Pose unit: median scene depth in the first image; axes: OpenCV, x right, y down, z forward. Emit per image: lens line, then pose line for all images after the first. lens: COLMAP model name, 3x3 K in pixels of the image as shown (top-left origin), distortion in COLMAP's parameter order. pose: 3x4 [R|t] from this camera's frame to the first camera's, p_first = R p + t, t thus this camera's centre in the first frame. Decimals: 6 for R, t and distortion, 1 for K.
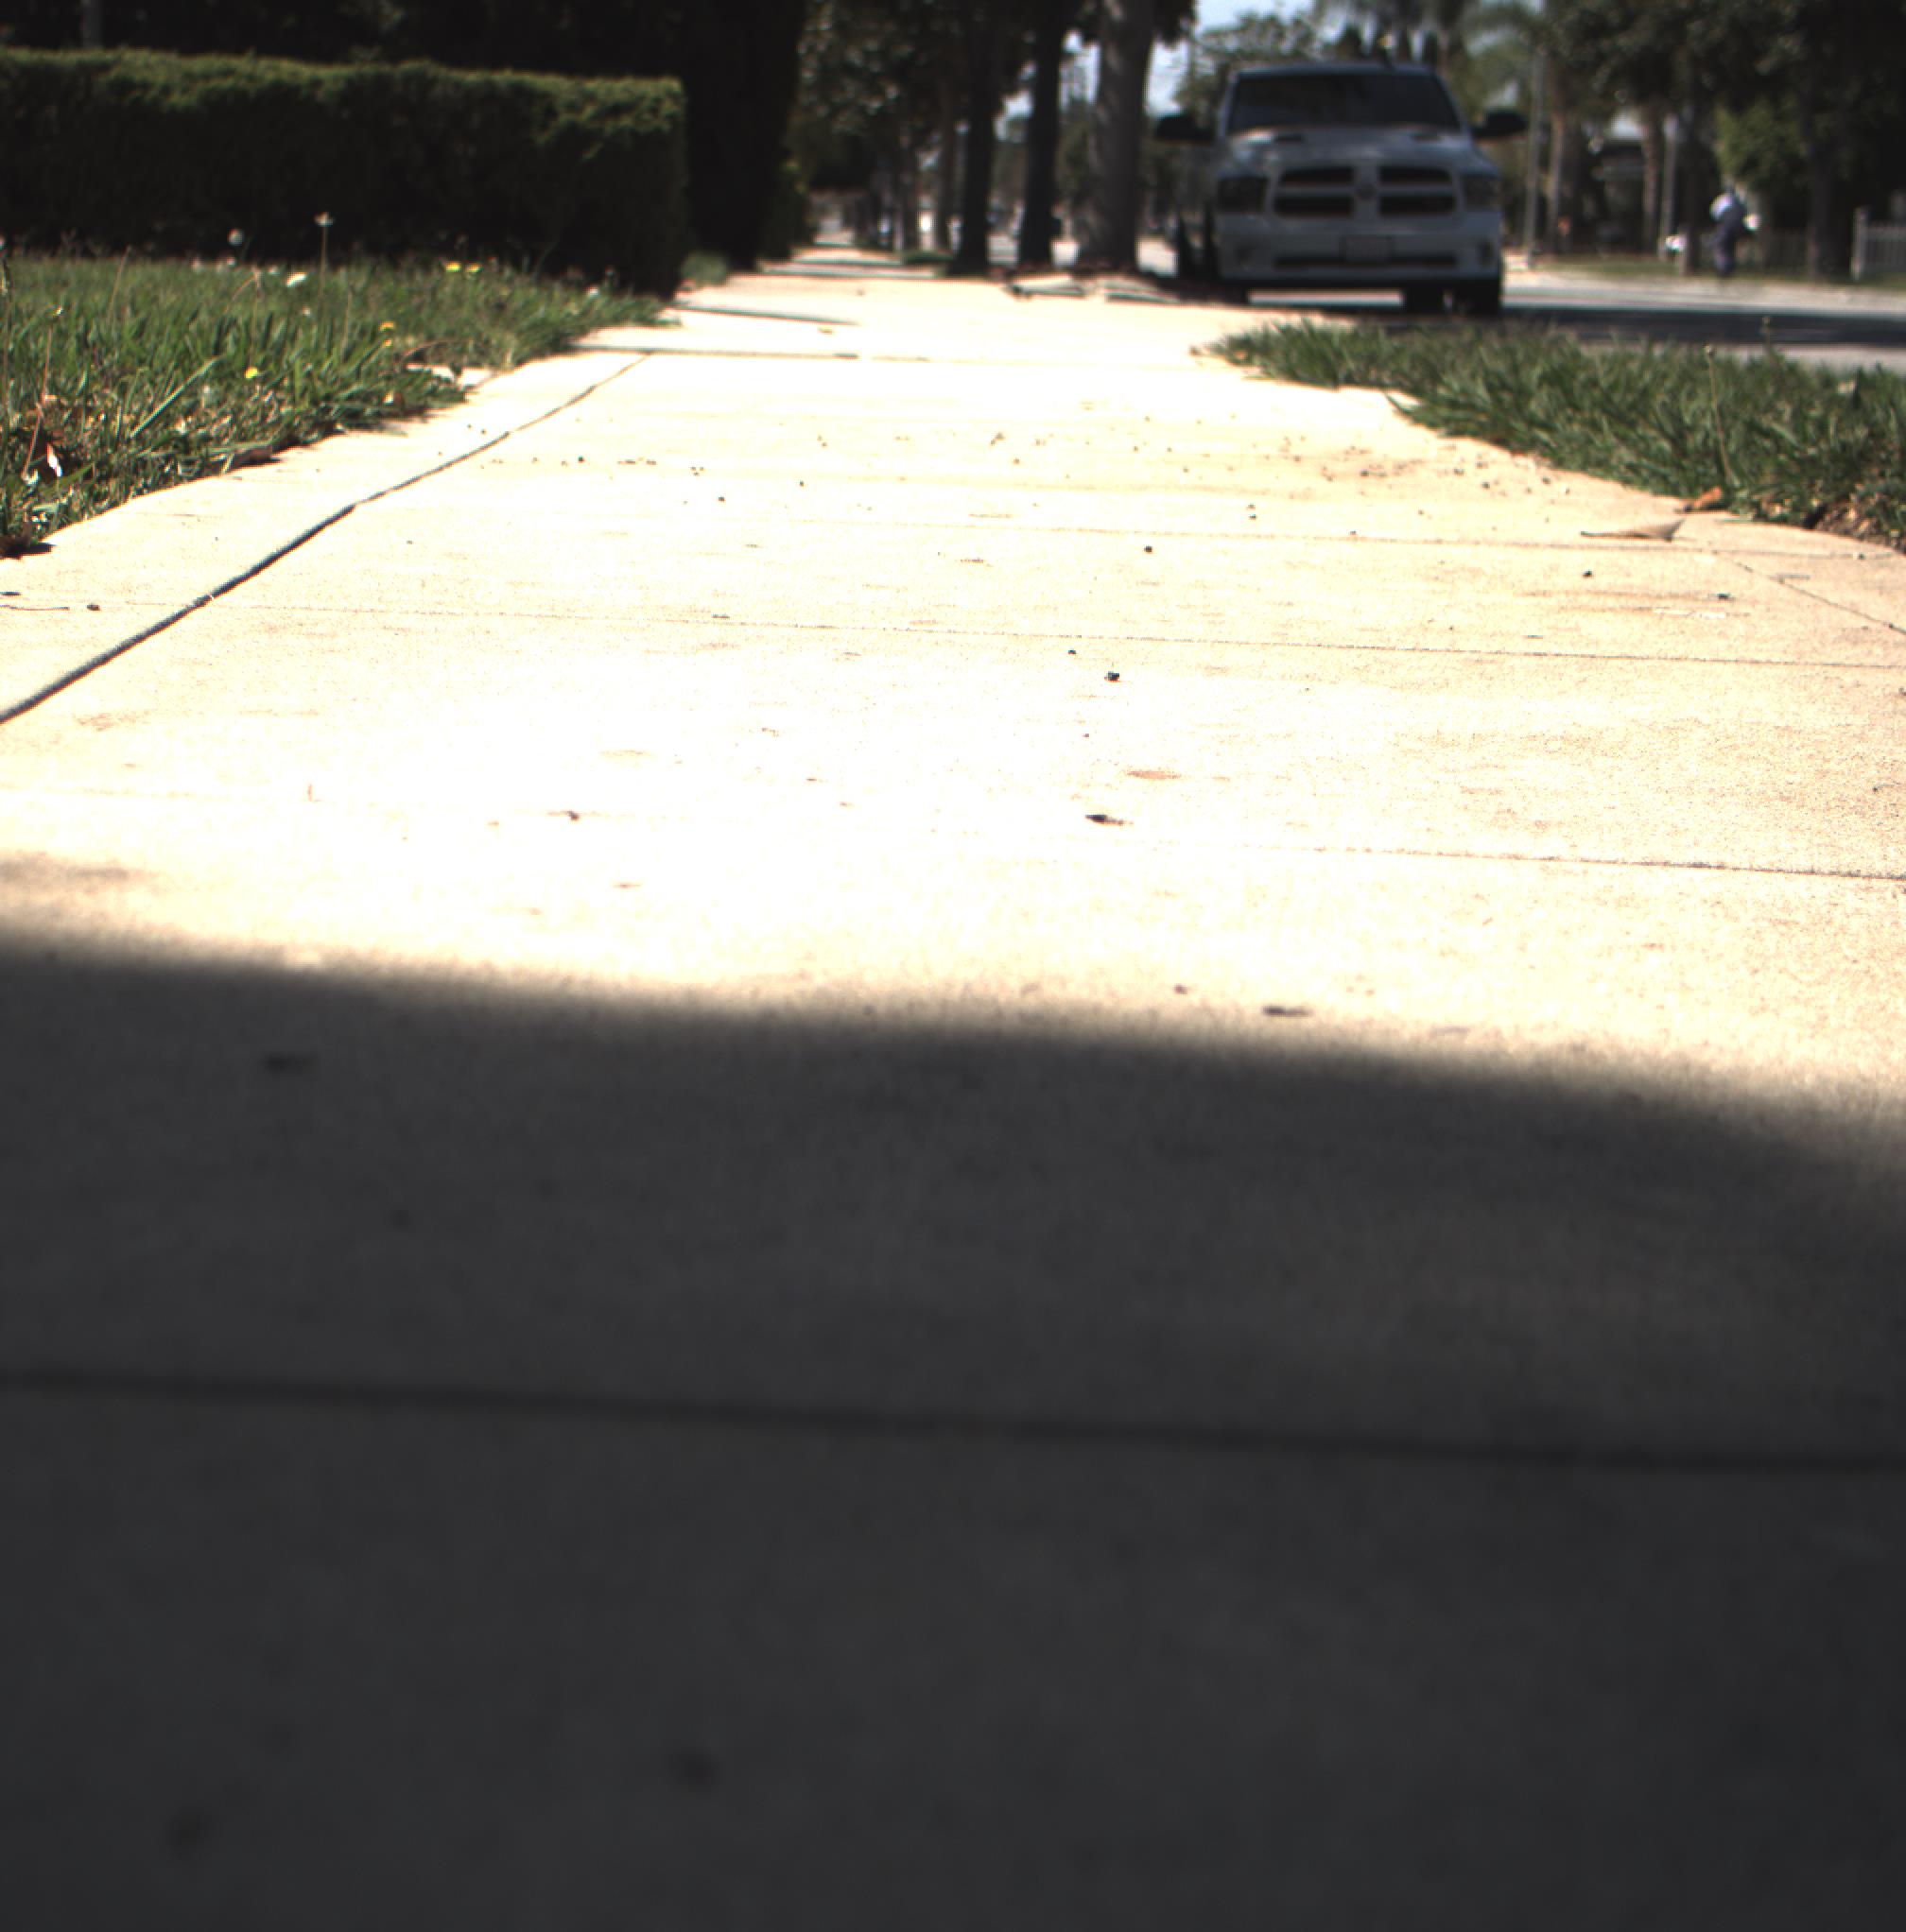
lens RADIAL K [[4339.6, 0, 728.1], [0, 4339.6, 961.9], [0, 0, 1]] dist [-0.176171, 0.817089]
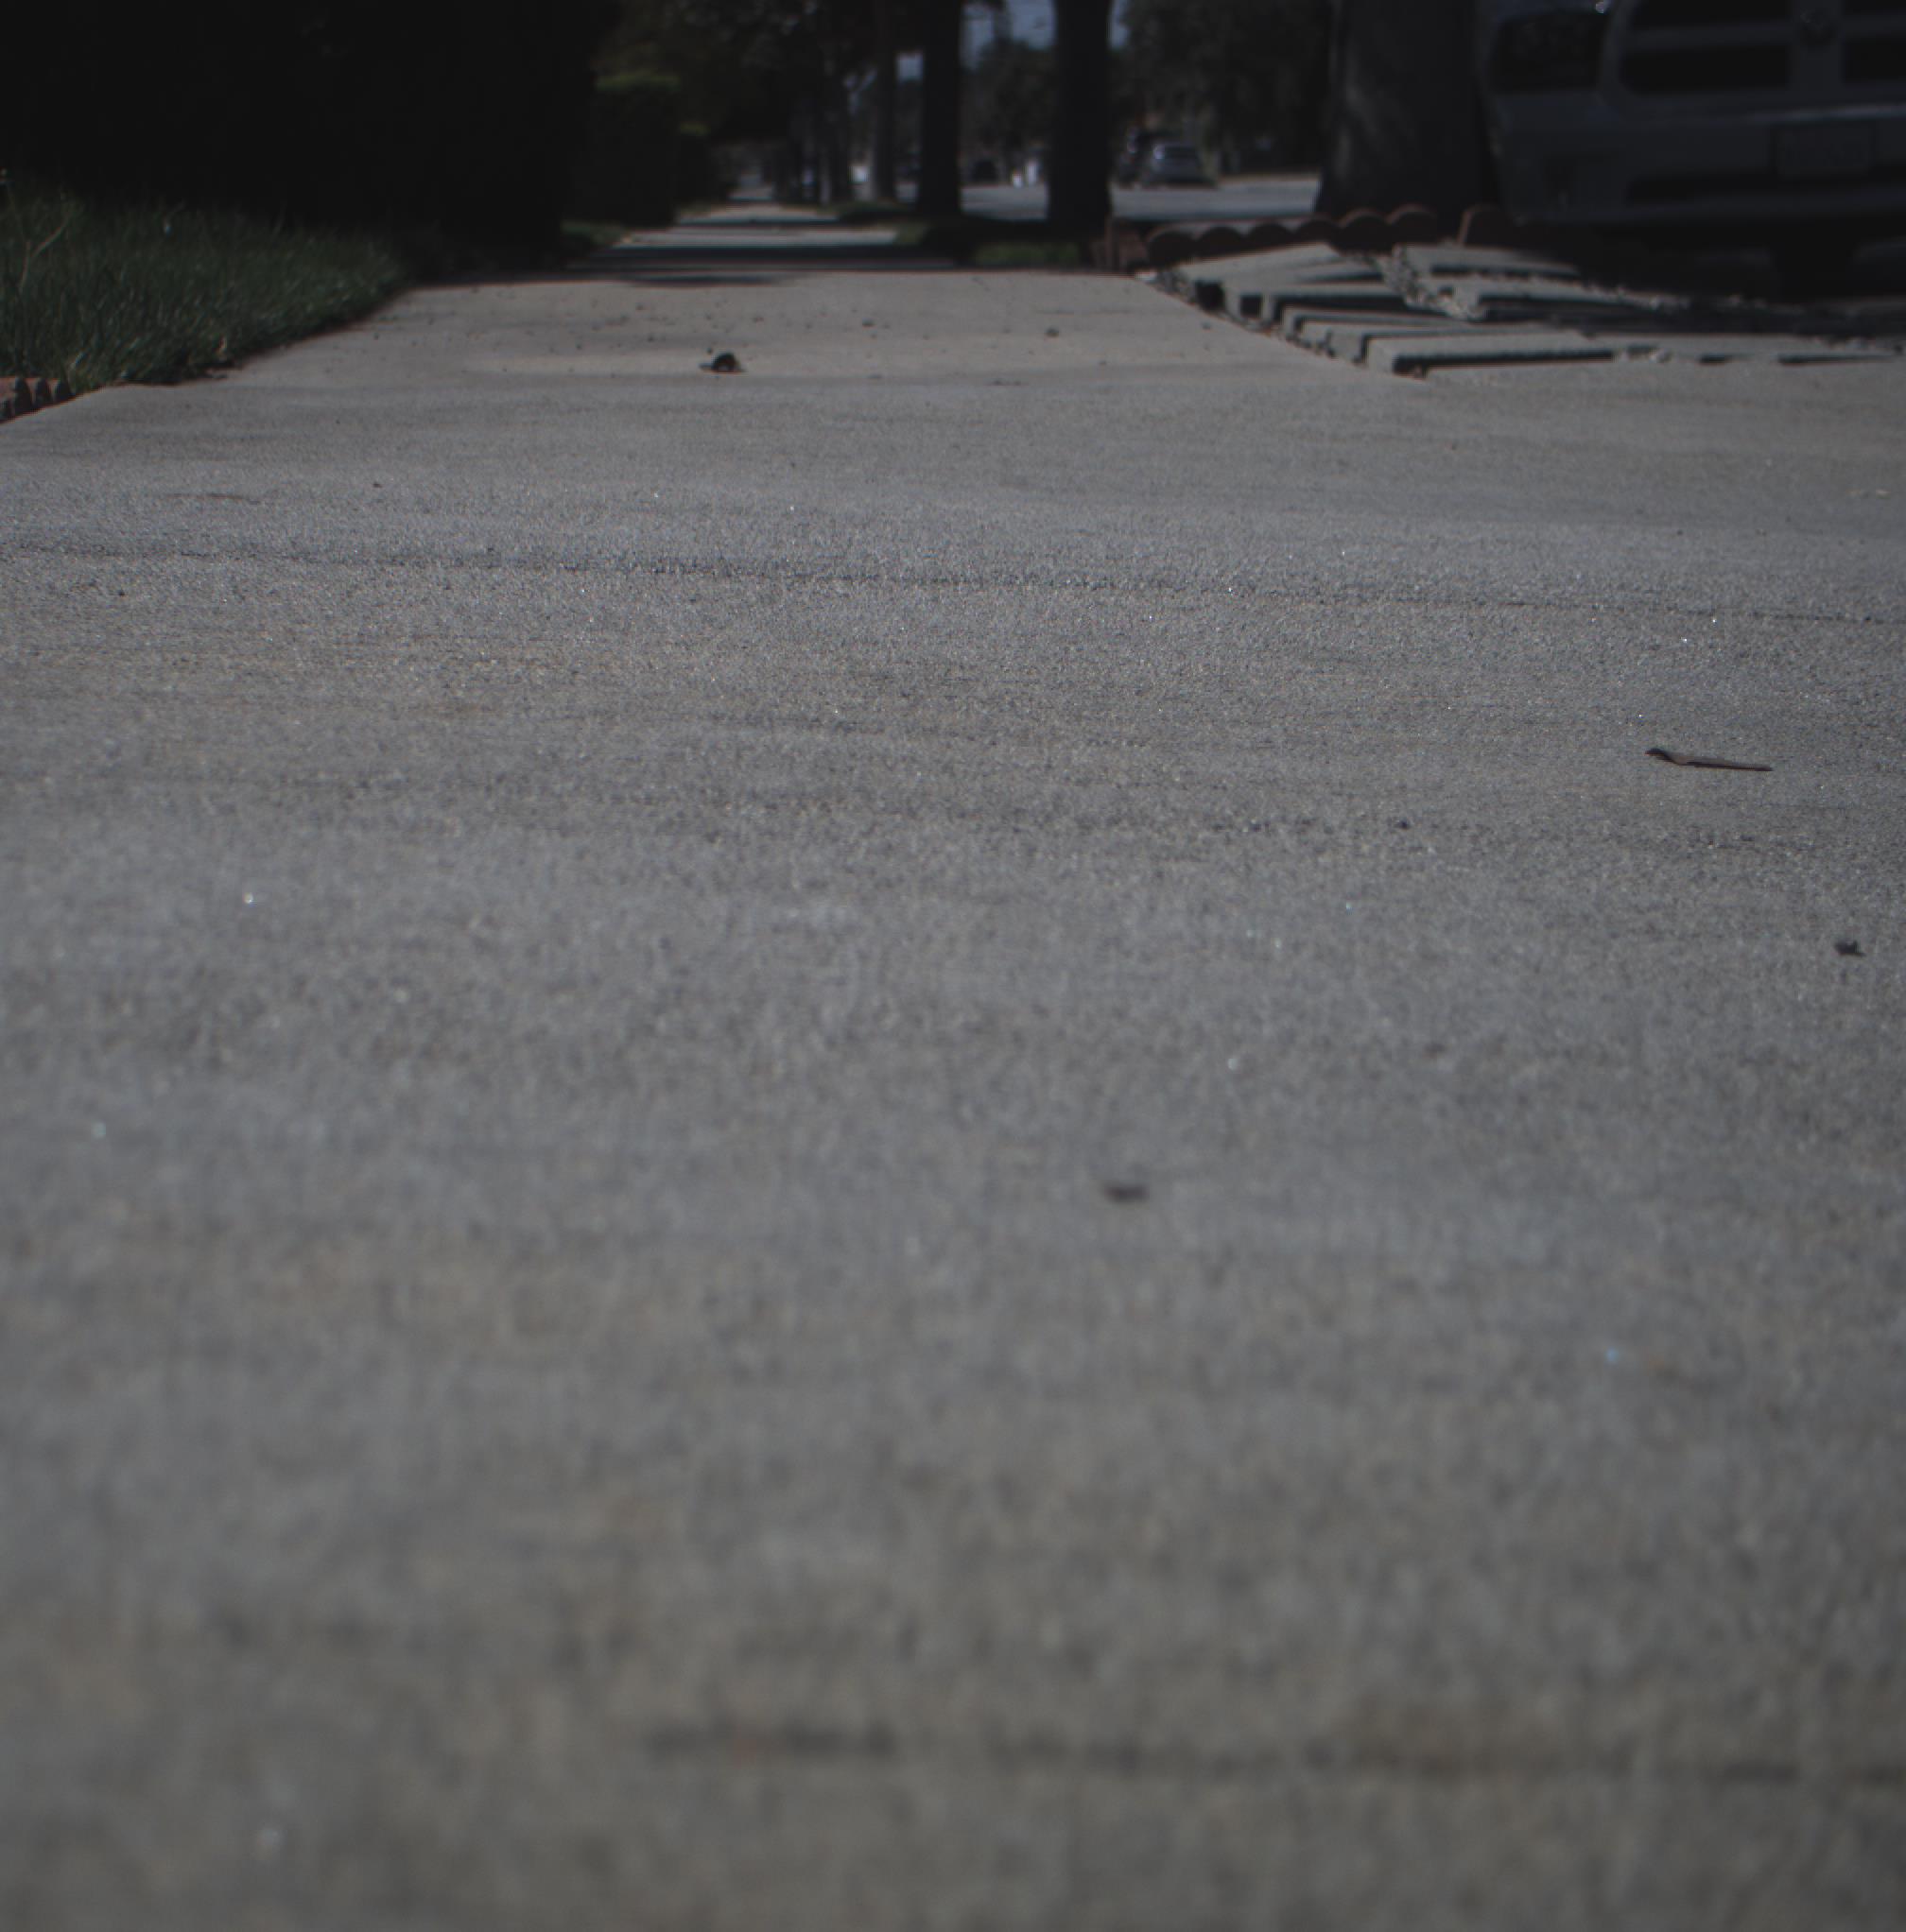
lens RADIAL K [[4339.6, 0, 728.1], [0, 4339.6, 961.9], [0, 0, 1]] dist [-0.176171, 0.817089]
pose [[0.998763, -0.048837, 0.009341, 0.007568], [0.048749, 0.998767, 0.009393, -0.037798], [-0.009788, -0.008926, 0.999912, 0.229715]]
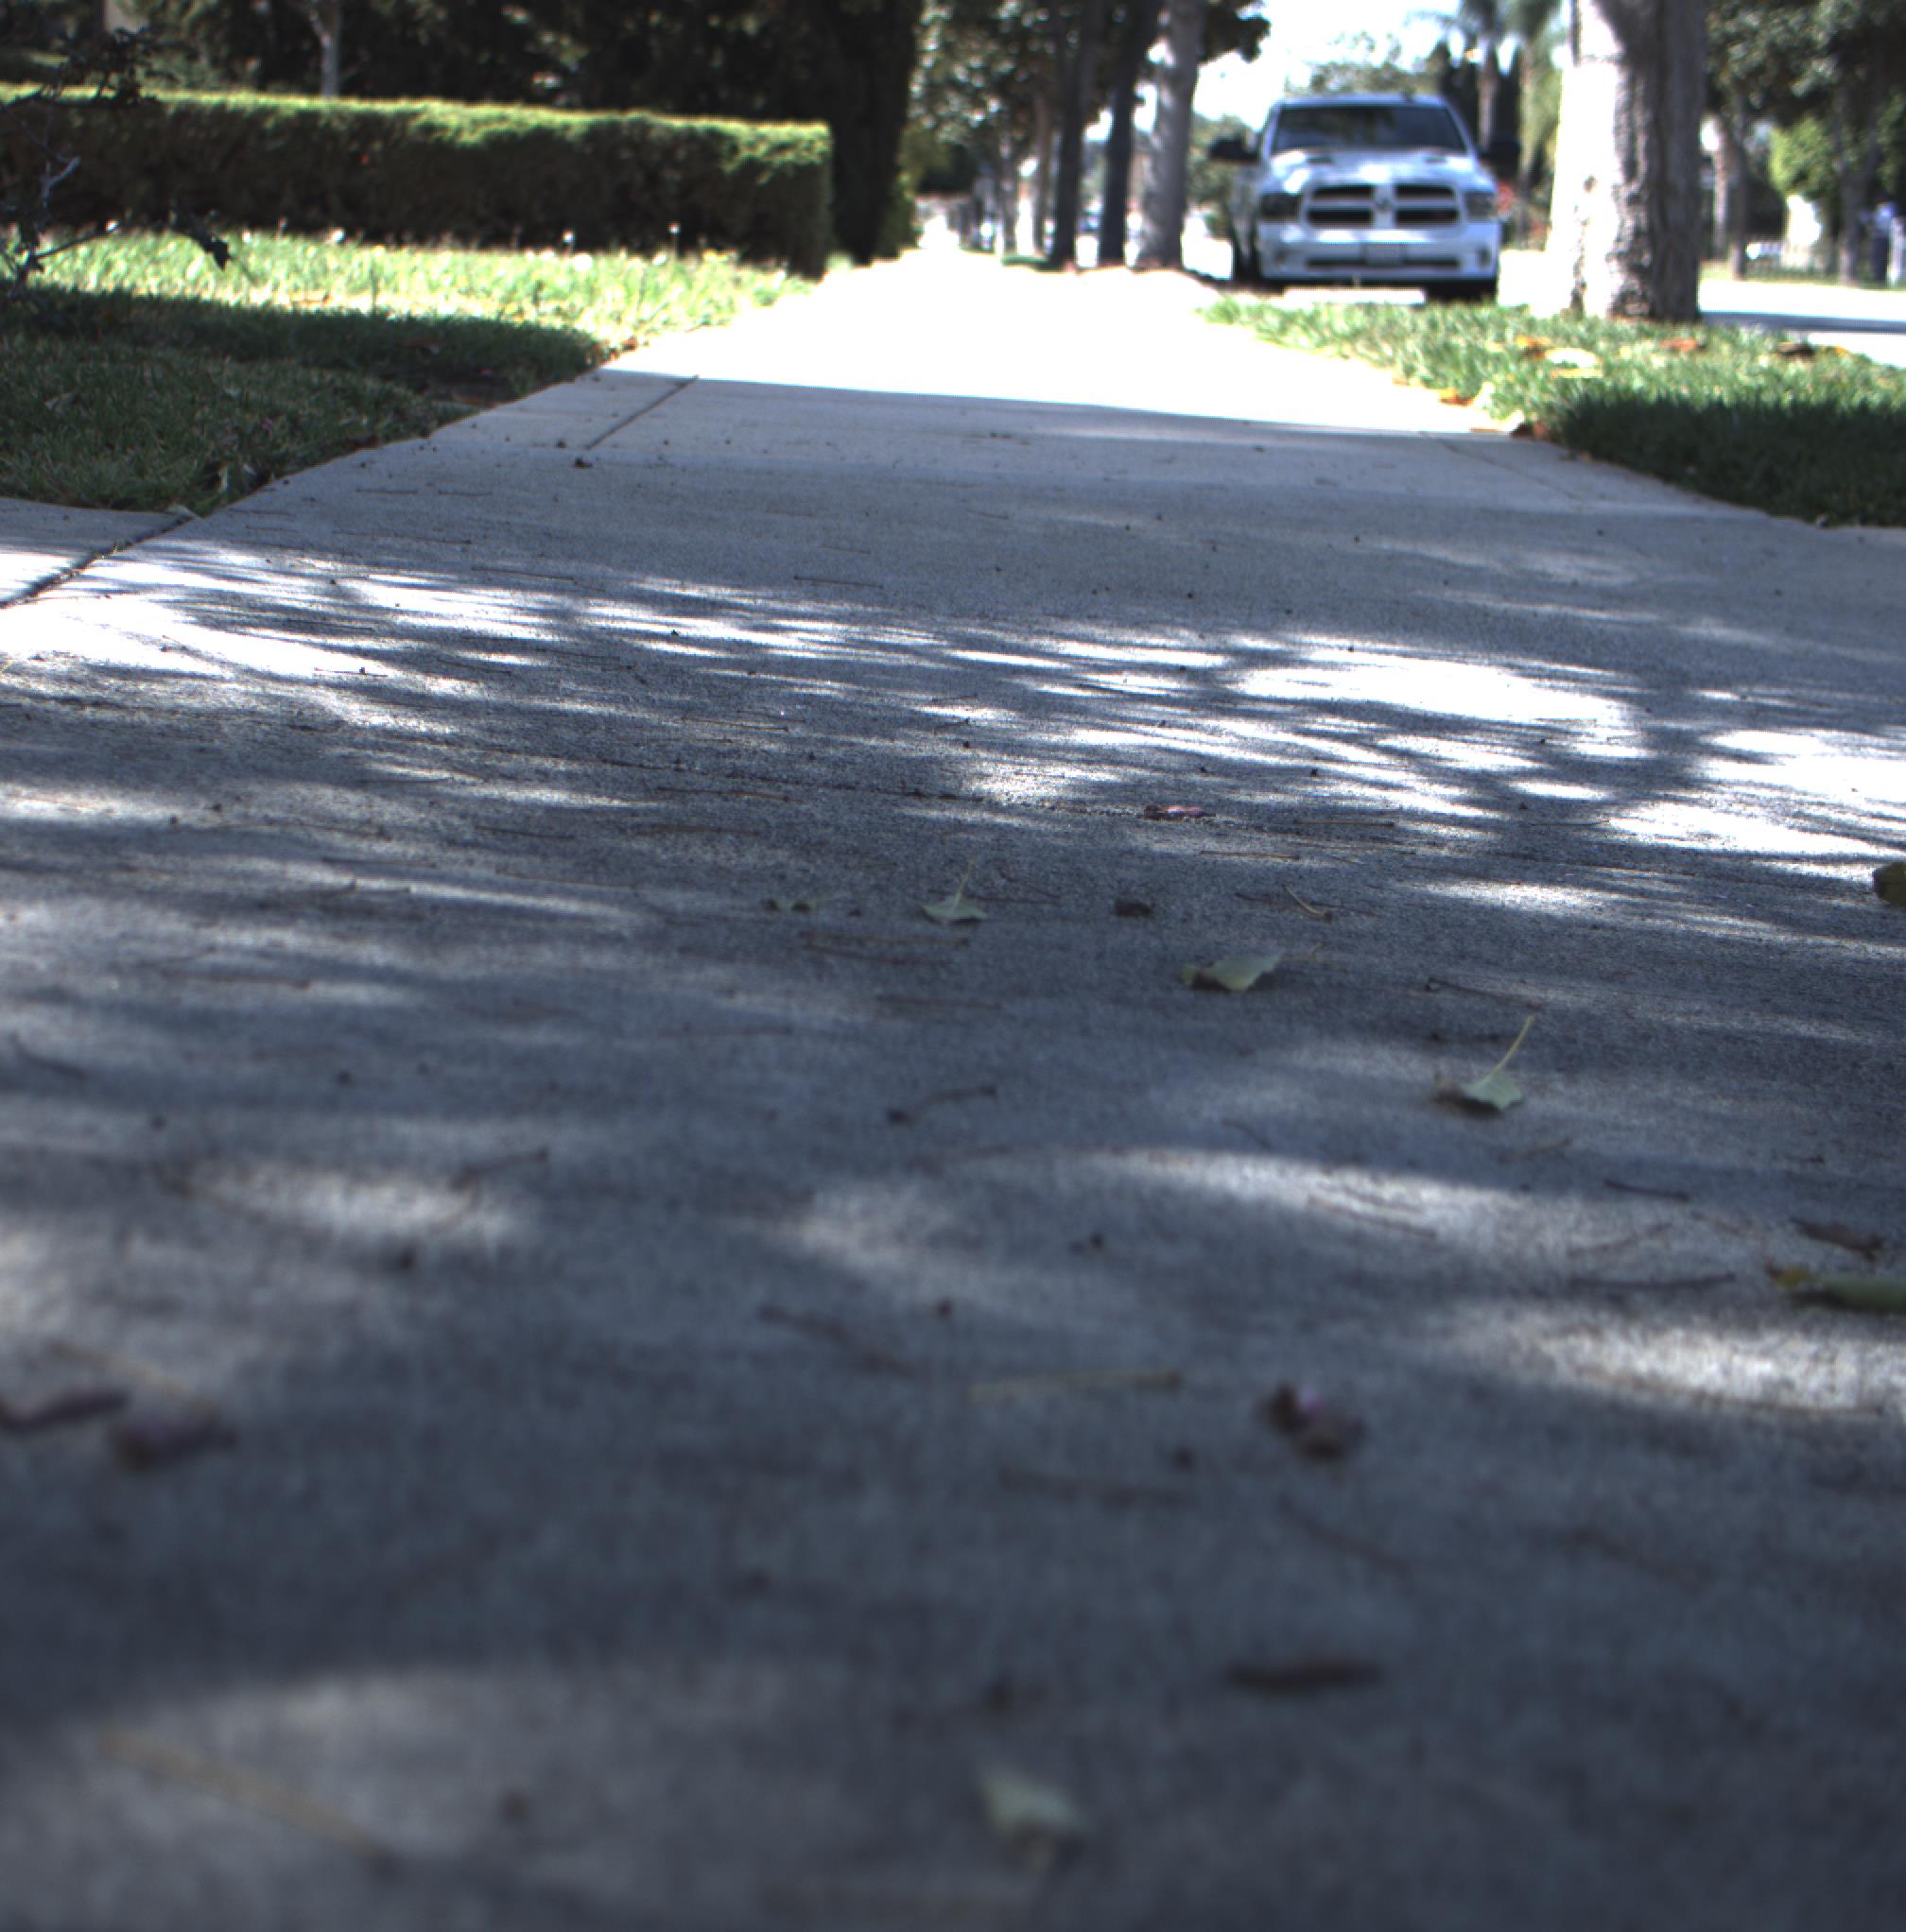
lens RADIAL K [[4339.6, 0, 728.1], [0, 4339.6, 961.9], [0, 0, 1]] dist [-0.176171, 0.817089]
pose [[0.999701, 0.009528, -0.022536, -0.002107], [-0.009539, 0.999954, -0.000383, 0.014713], [0.022531, 0.000598, 0.999746, -0.087630]]
